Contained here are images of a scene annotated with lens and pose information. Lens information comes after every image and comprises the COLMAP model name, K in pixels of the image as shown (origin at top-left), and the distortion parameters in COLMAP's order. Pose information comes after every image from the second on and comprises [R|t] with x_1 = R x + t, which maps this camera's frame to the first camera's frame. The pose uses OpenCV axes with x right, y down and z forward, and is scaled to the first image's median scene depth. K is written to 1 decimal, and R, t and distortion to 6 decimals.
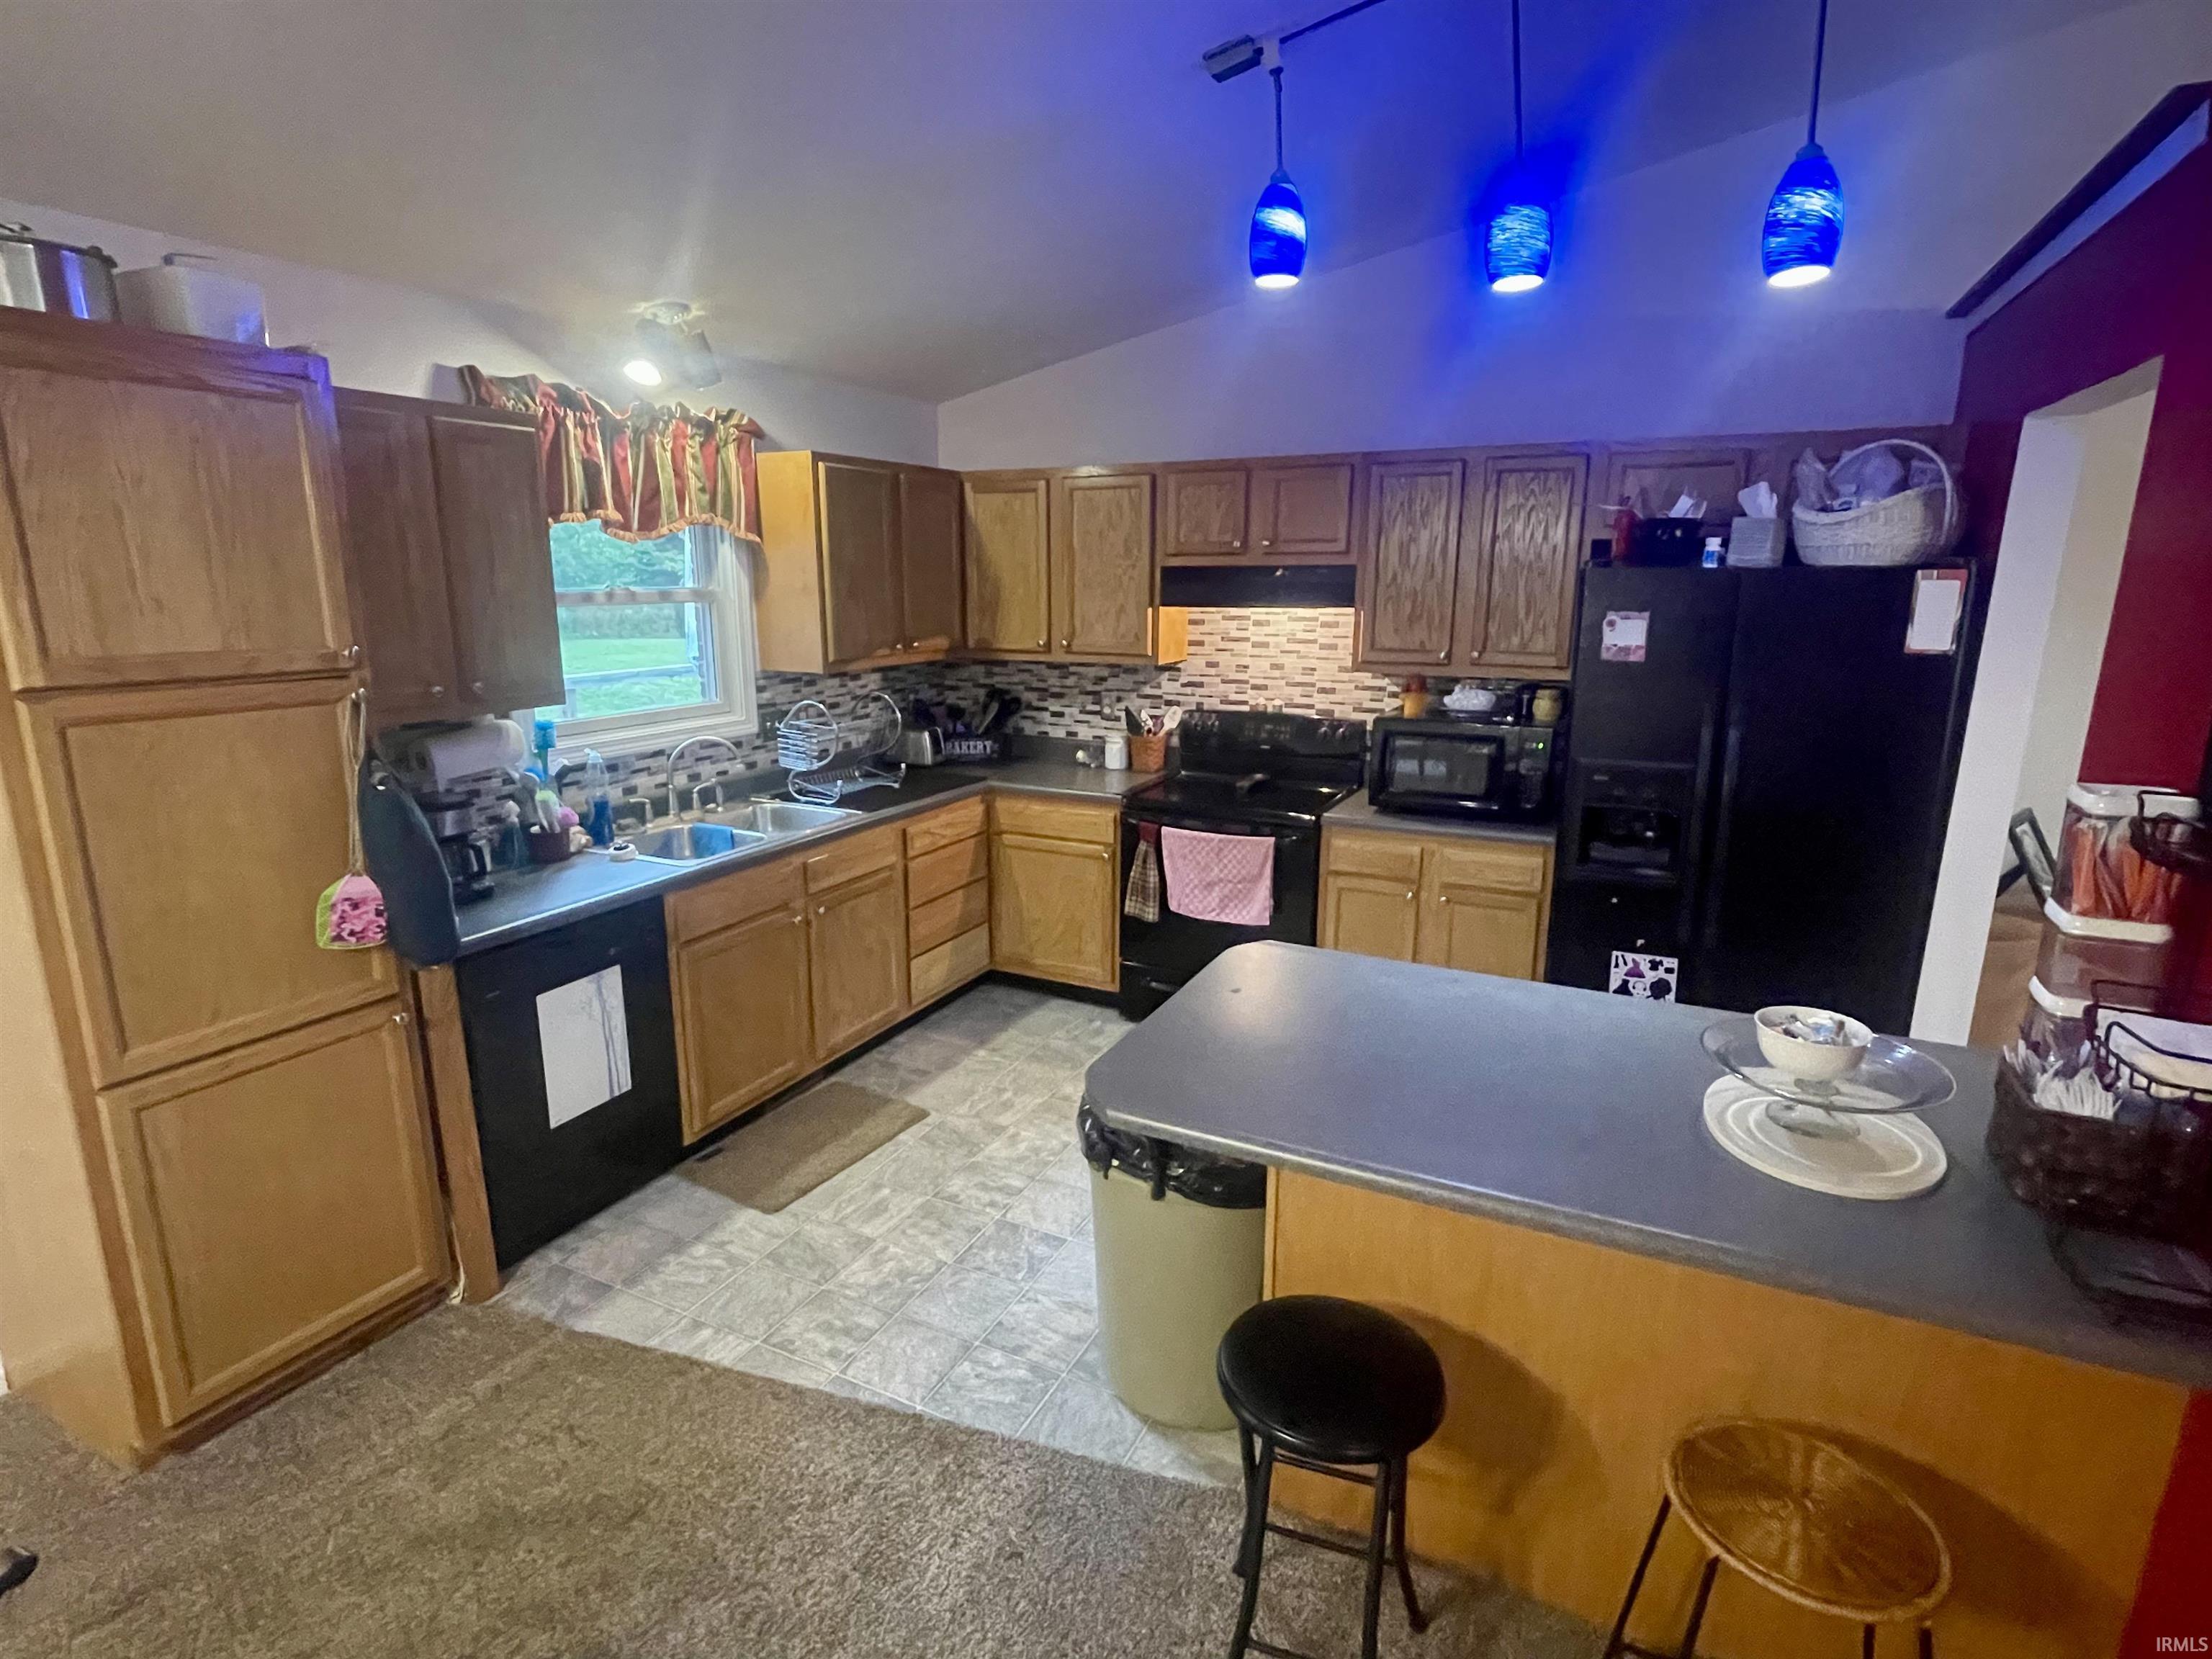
lens RADIAL K [[1134.5, 0, 1108.2], [0, 1134.5, 834.4], [0, 0, 1]] dist [0.006247, -0.000202]
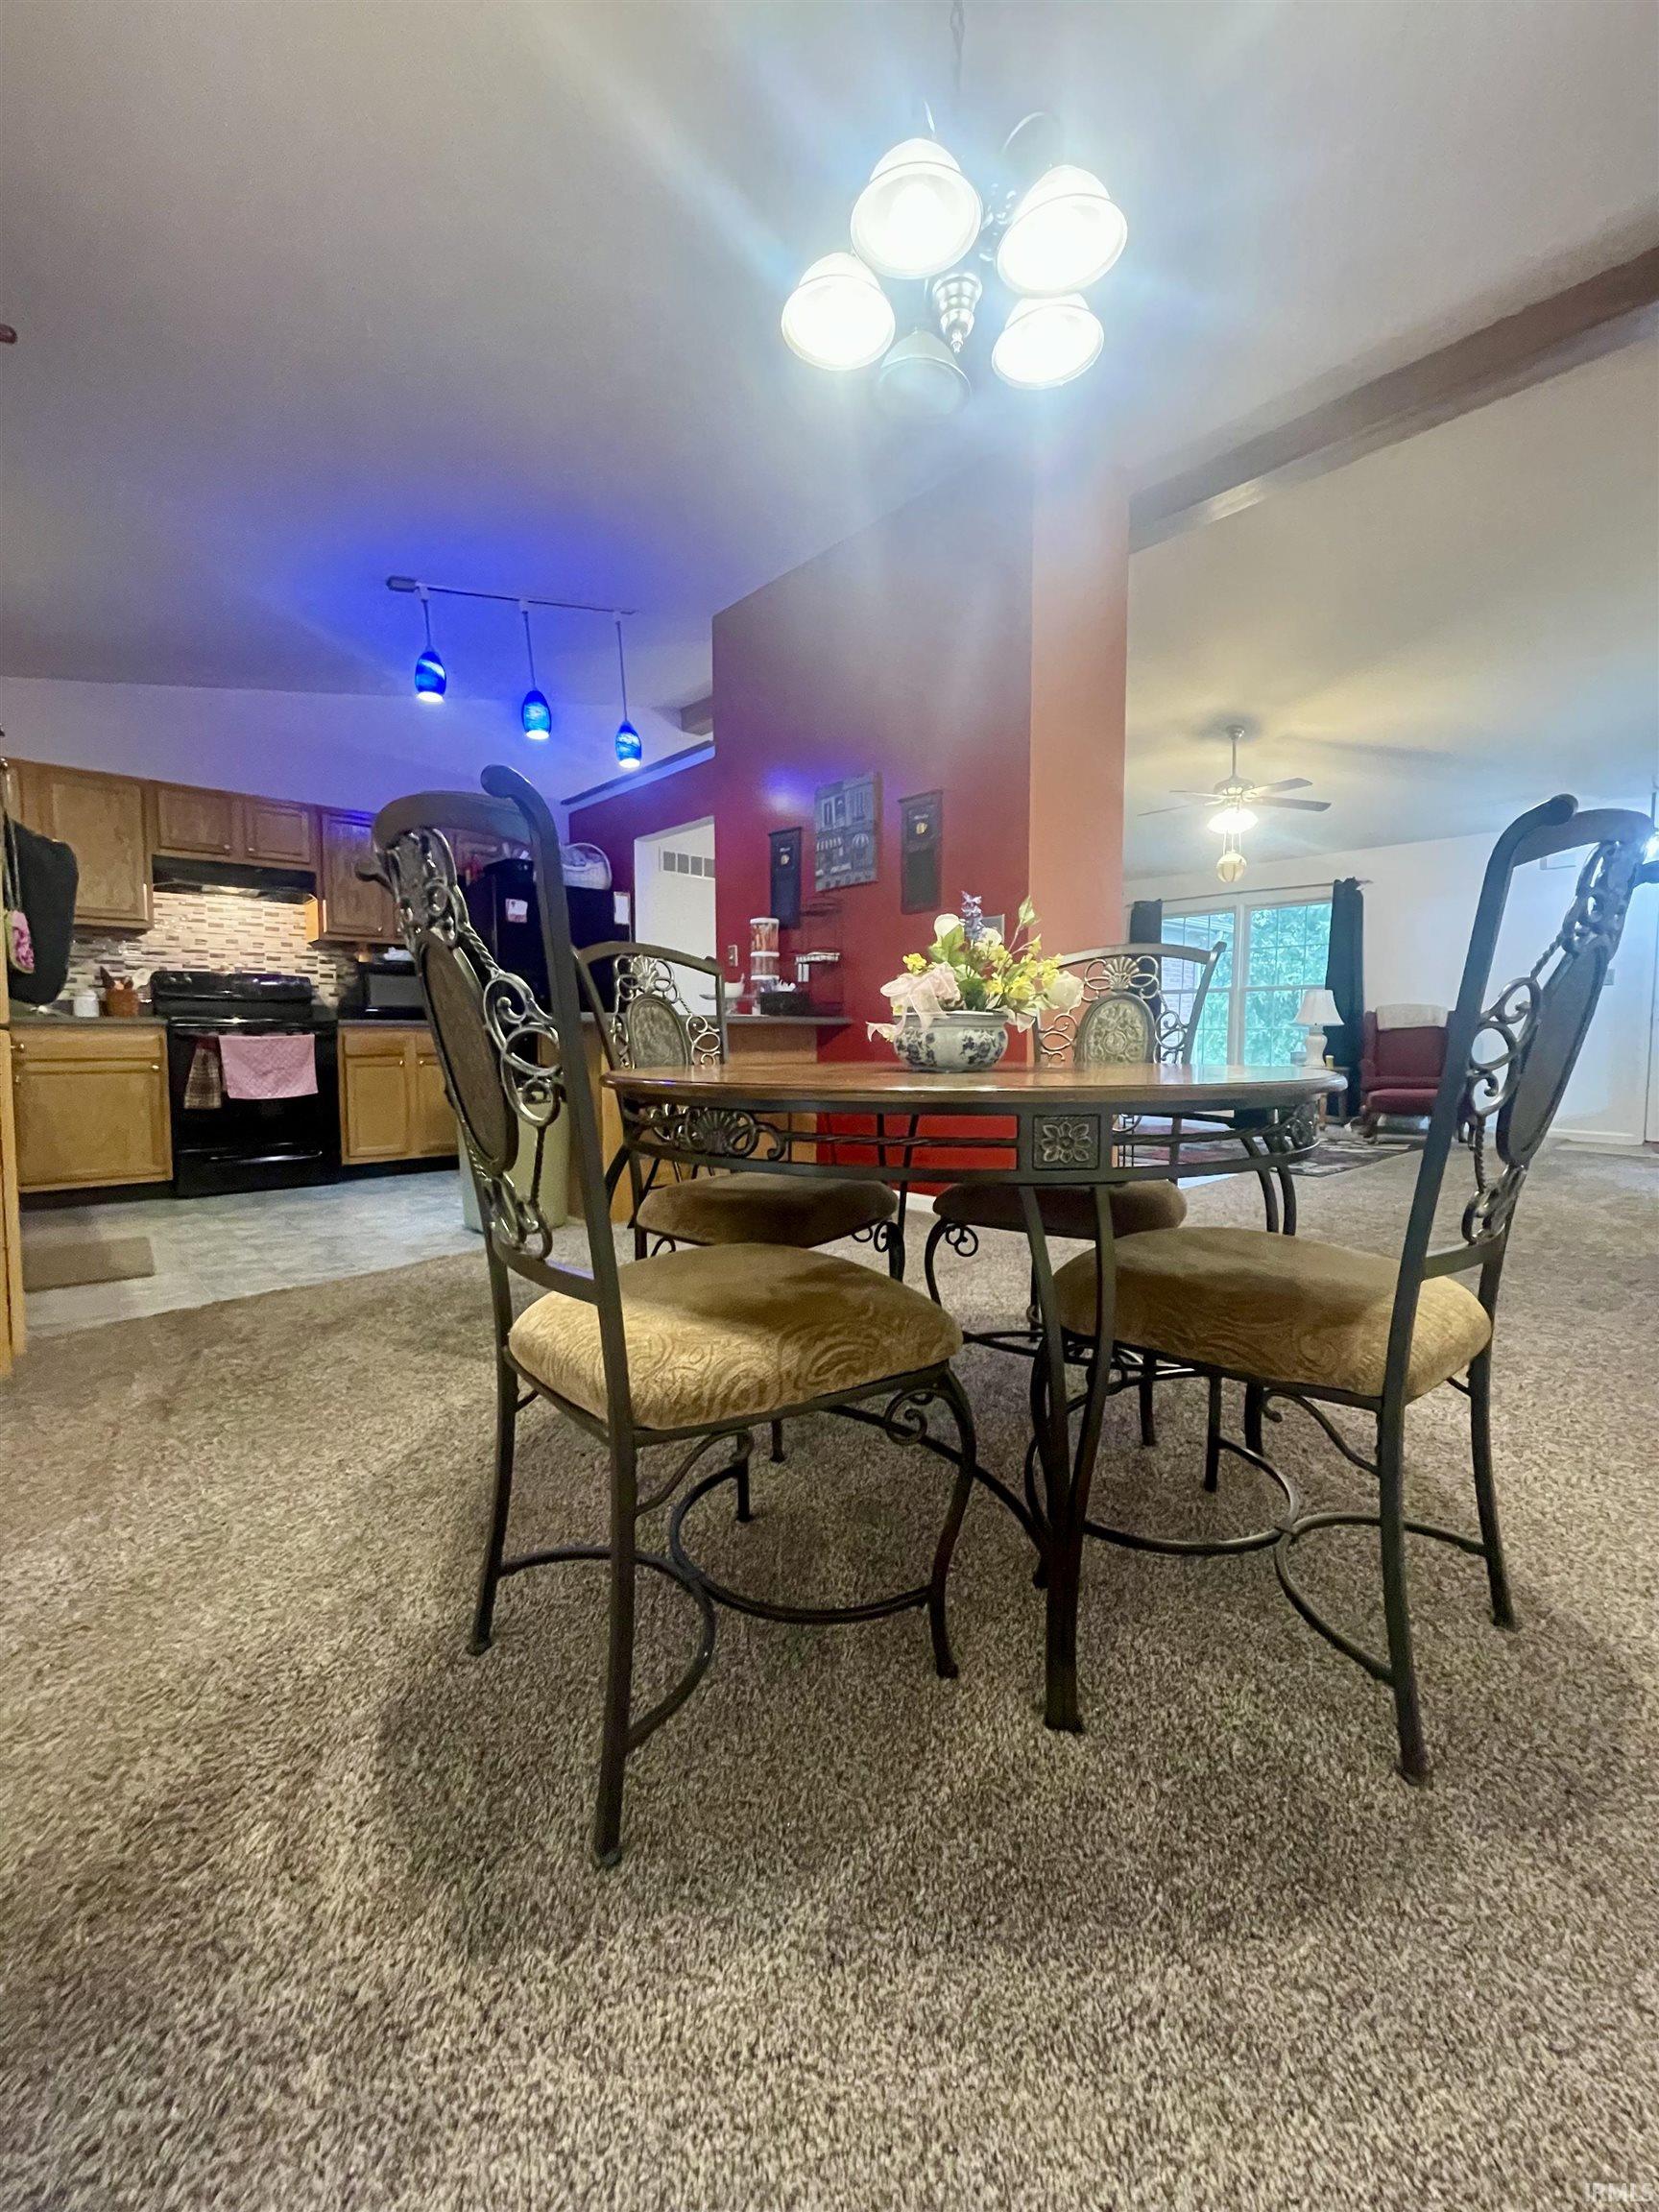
lens RADIAL K [[900.8, 0, 828.1], [0, 900.8, 1101.8], [0, 0, 1]] dist [-0.003491, -0.000467]
pose [[0.342067, -0.064237, 0.937477, -0.718422], [0.222237, 0.974888, -0.014290, 0.249082], [-0.913017, 0.213230, 0.347753, -0.035025]]
